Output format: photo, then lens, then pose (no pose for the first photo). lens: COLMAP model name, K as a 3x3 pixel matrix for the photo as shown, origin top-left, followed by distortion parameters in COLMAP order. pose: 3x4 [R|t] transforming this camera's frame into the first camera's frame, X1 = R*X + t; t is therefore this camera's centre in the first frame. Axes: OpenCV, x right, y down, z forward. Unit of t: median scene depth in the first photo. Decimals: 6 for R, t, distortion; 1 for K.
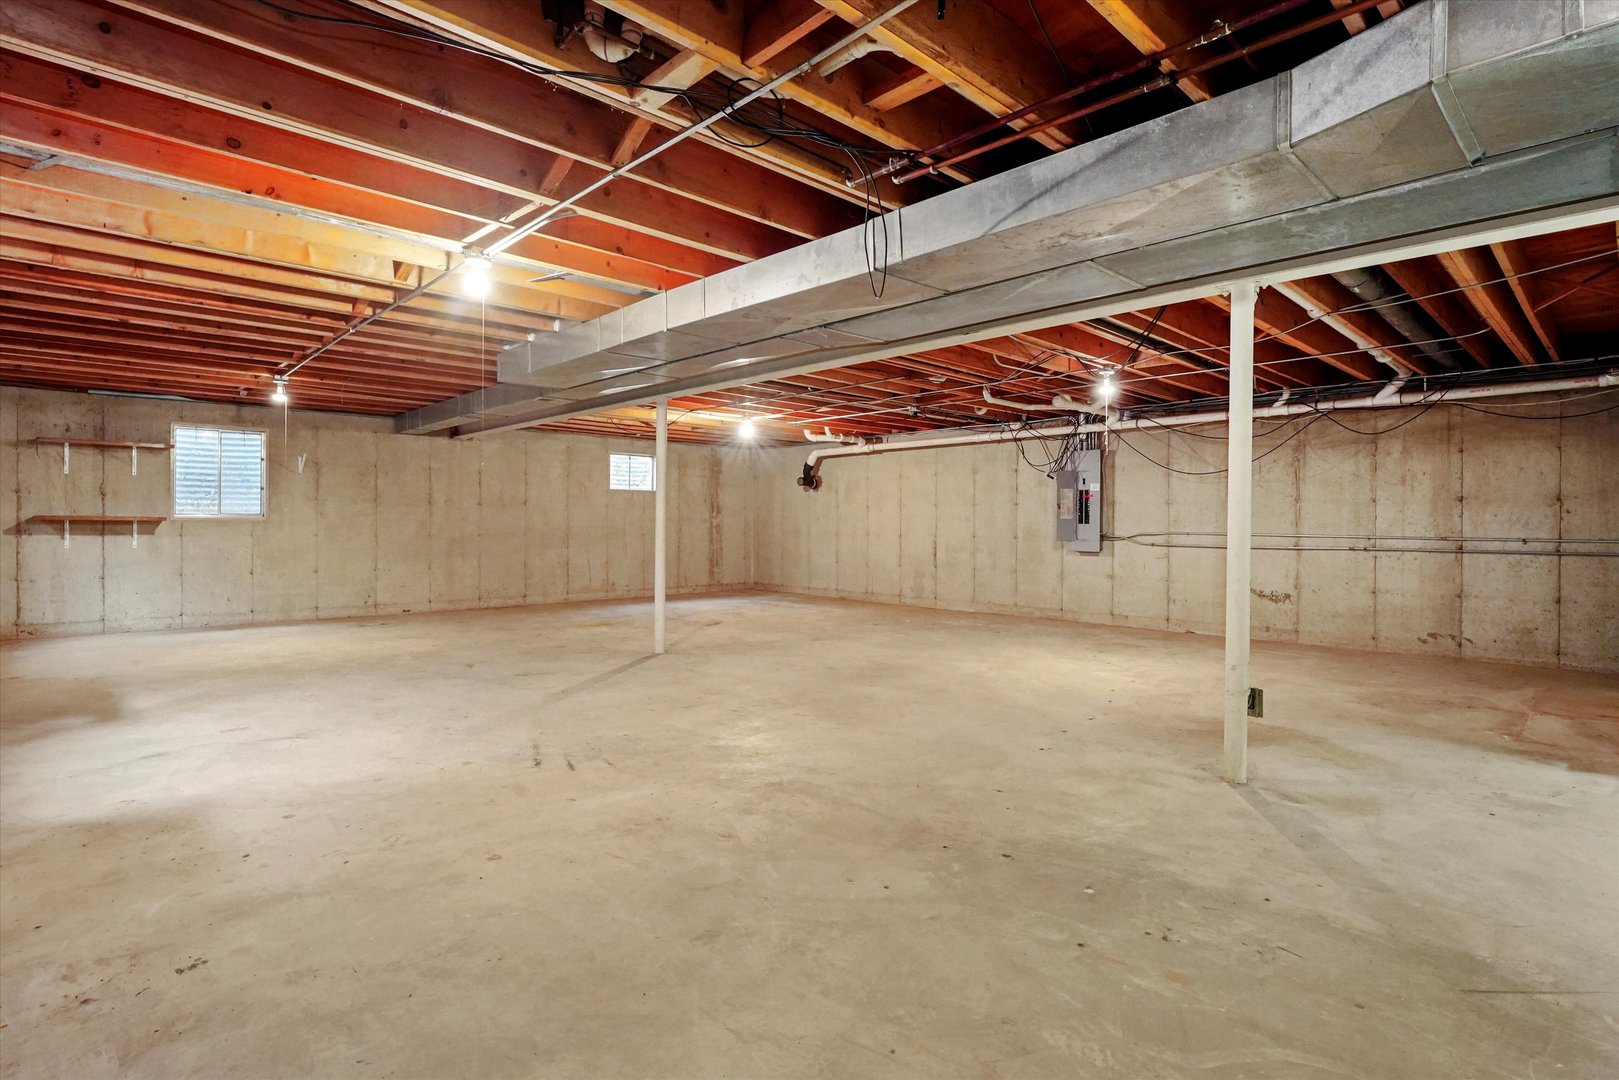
lens RADIAL K [[838.8, 0, 809.5], [0, 838.8, 540.0], [0, 0, 1]] dist [-0.000642, 0.000067]
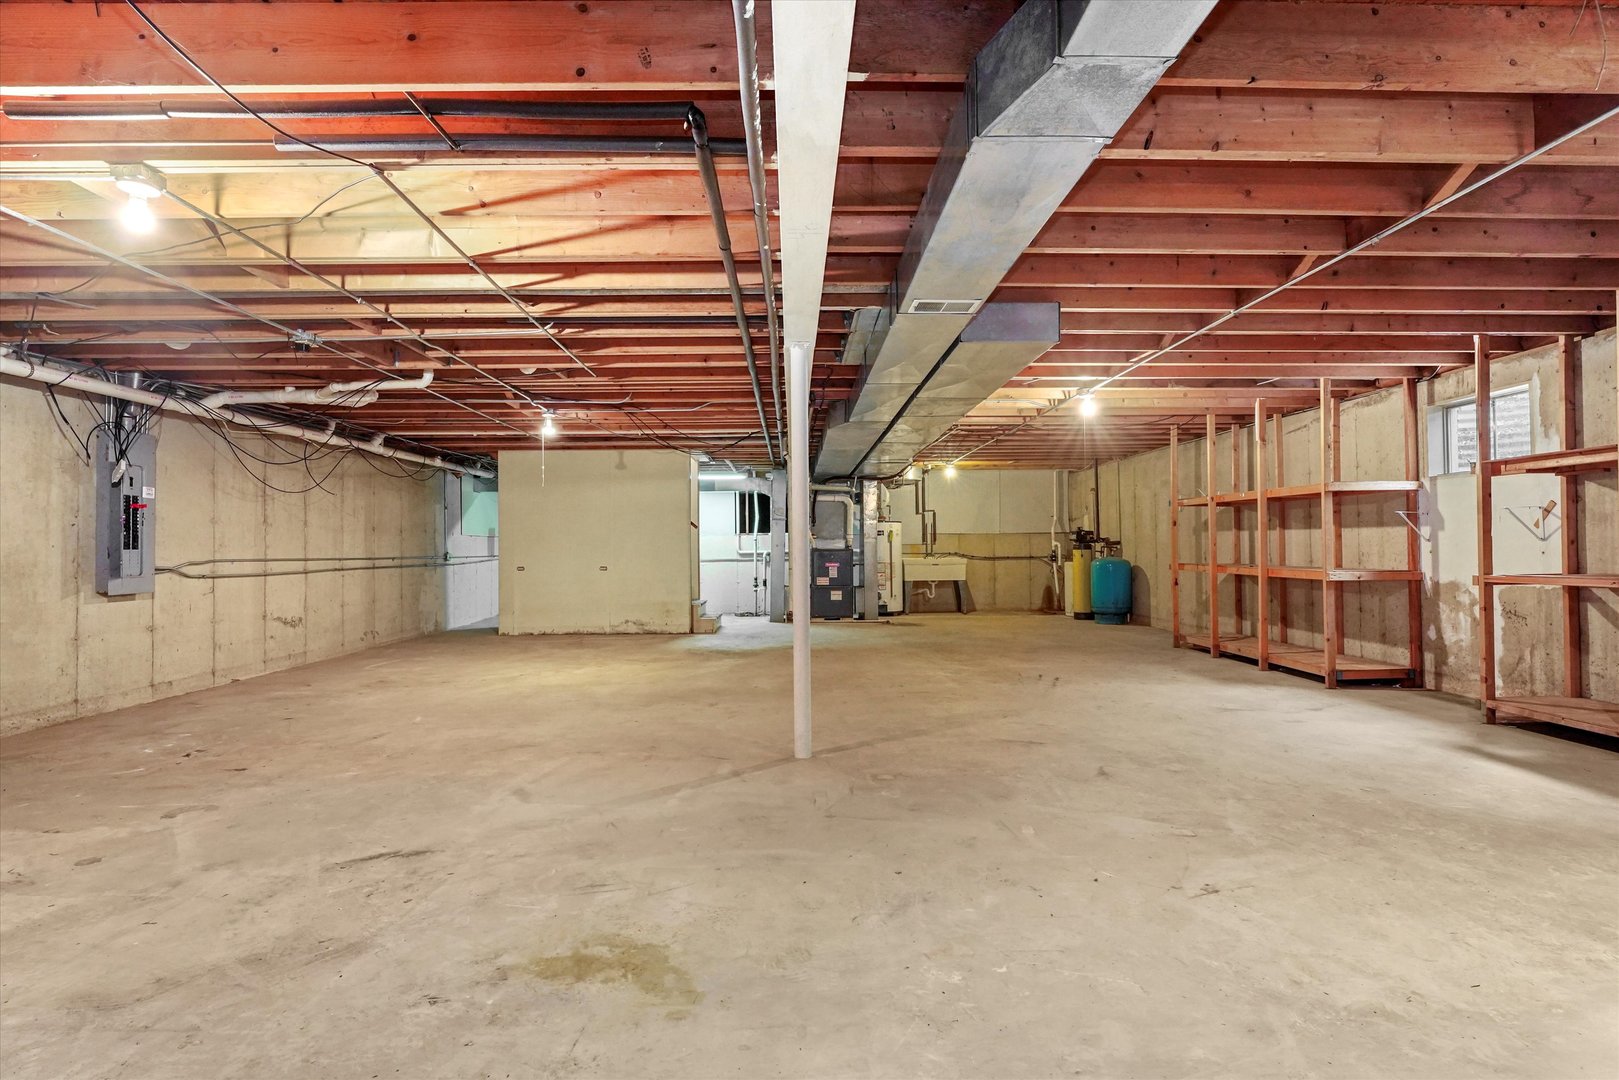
lens RADIAL K [[720.8, 0, 809.5], [0, 720.8, 540.0], [0, 0, 1]] dist [-0.012375, -0.000074]
pose [[-0.731767, 0.005914, 0.681529, -0.428245], [0.016344, 0.999827, 0.008874, -0.024447], [-0.681358, 0.017633, -0.731738, 1.113706]]
